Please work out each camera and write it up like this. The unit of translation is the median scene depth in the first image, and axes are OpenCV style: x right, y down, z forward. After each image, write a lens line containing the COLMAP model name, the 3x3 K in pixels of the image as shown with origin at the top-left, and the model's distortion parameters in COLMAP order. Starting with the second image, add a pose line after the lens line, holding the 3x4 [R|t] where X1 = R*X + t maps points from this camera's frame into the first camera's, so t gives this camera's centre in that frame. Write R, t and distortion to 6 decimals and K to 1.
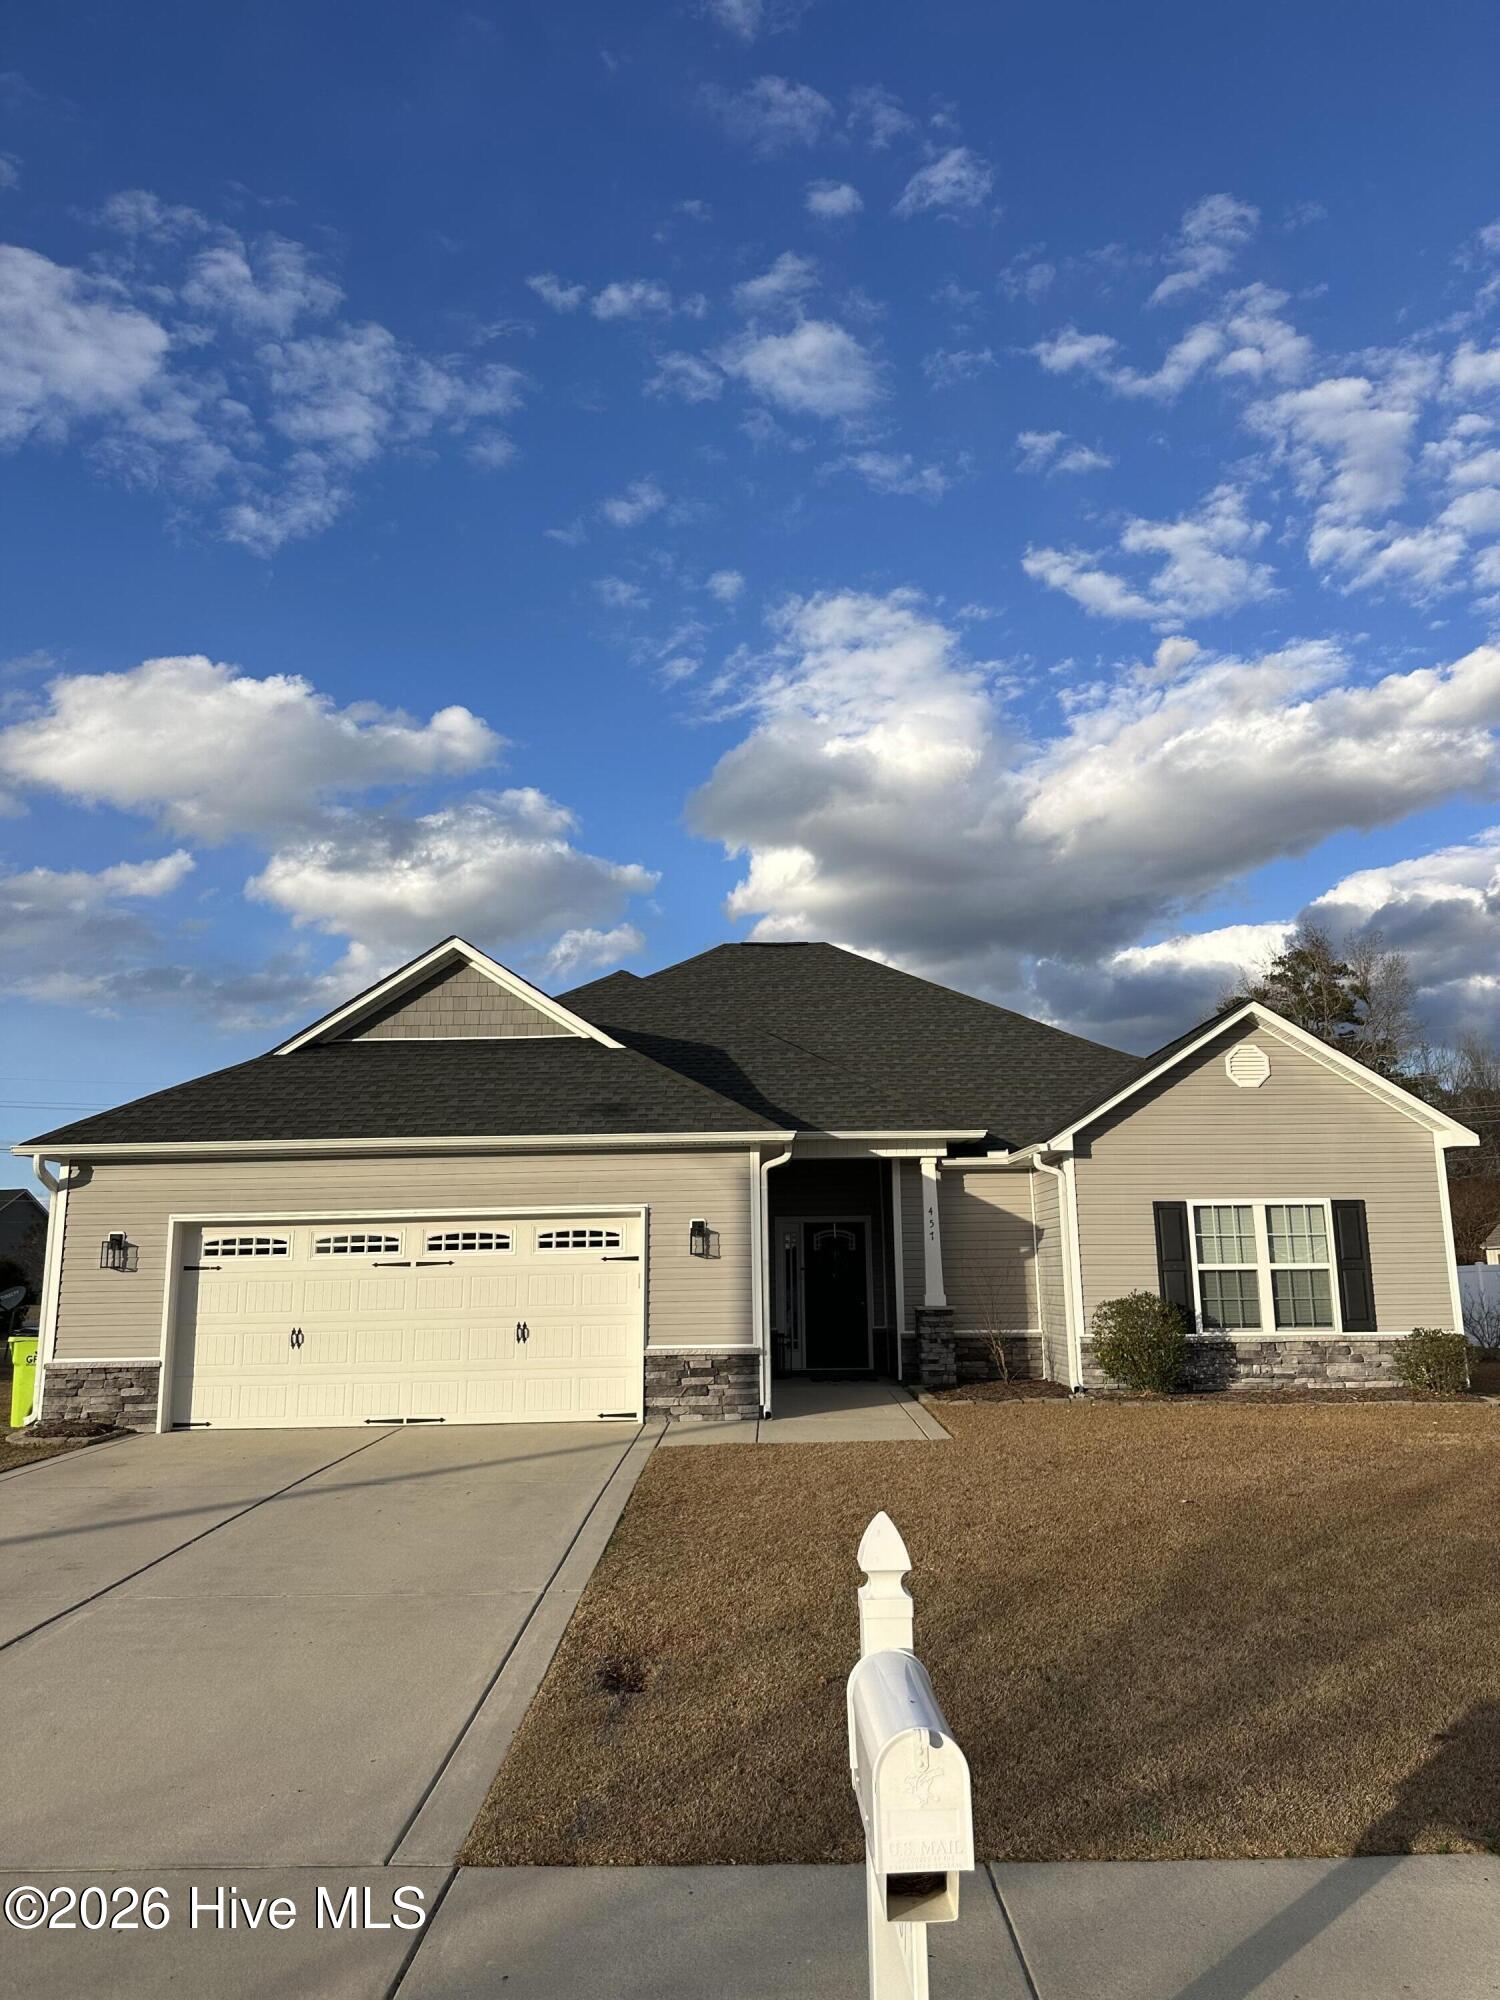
lens RADIAL K [[1363.4, 0, 762.1], [0, 1363.4, 959.7], [0, 0, 1]] dist [0.190298, -0.358449]
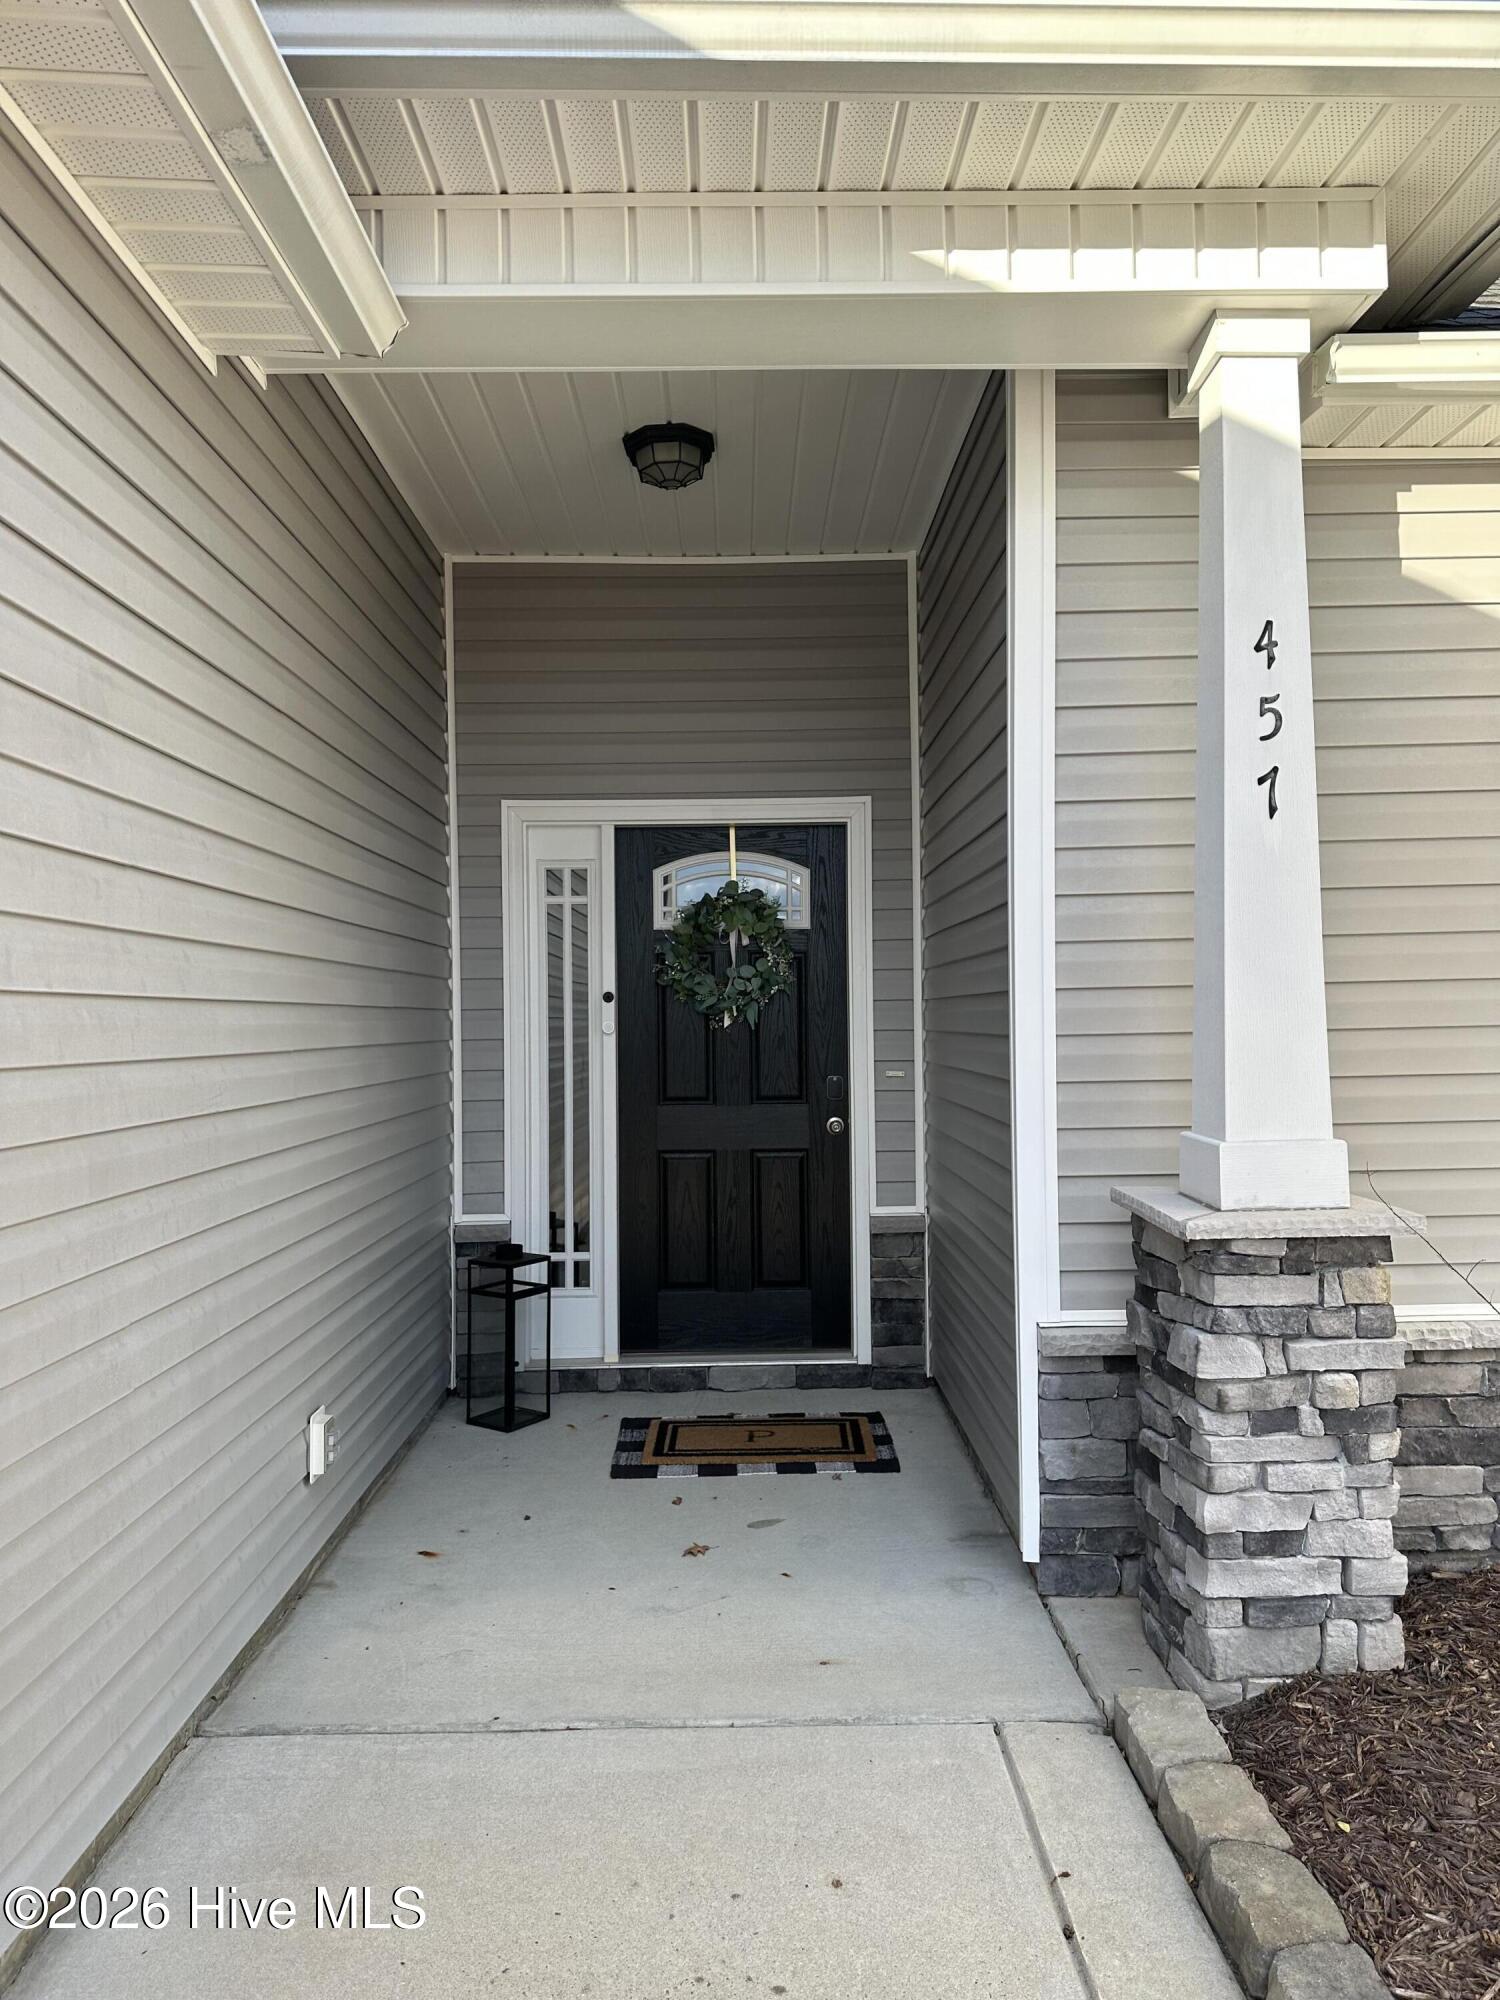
lens RADIAL K [[1363.4, 0, 762.1], [0, 1363.4, 959.7], [0, 0, 1]] dist [0.190298, -0.358449]
pose [[0.999814, -0.002232, 0.019179, 0.069211], [-0.001449, 0.981823, 0.189792, 0.216670], [-0.019254, -0.189785, 0.981637, 0.958362]]
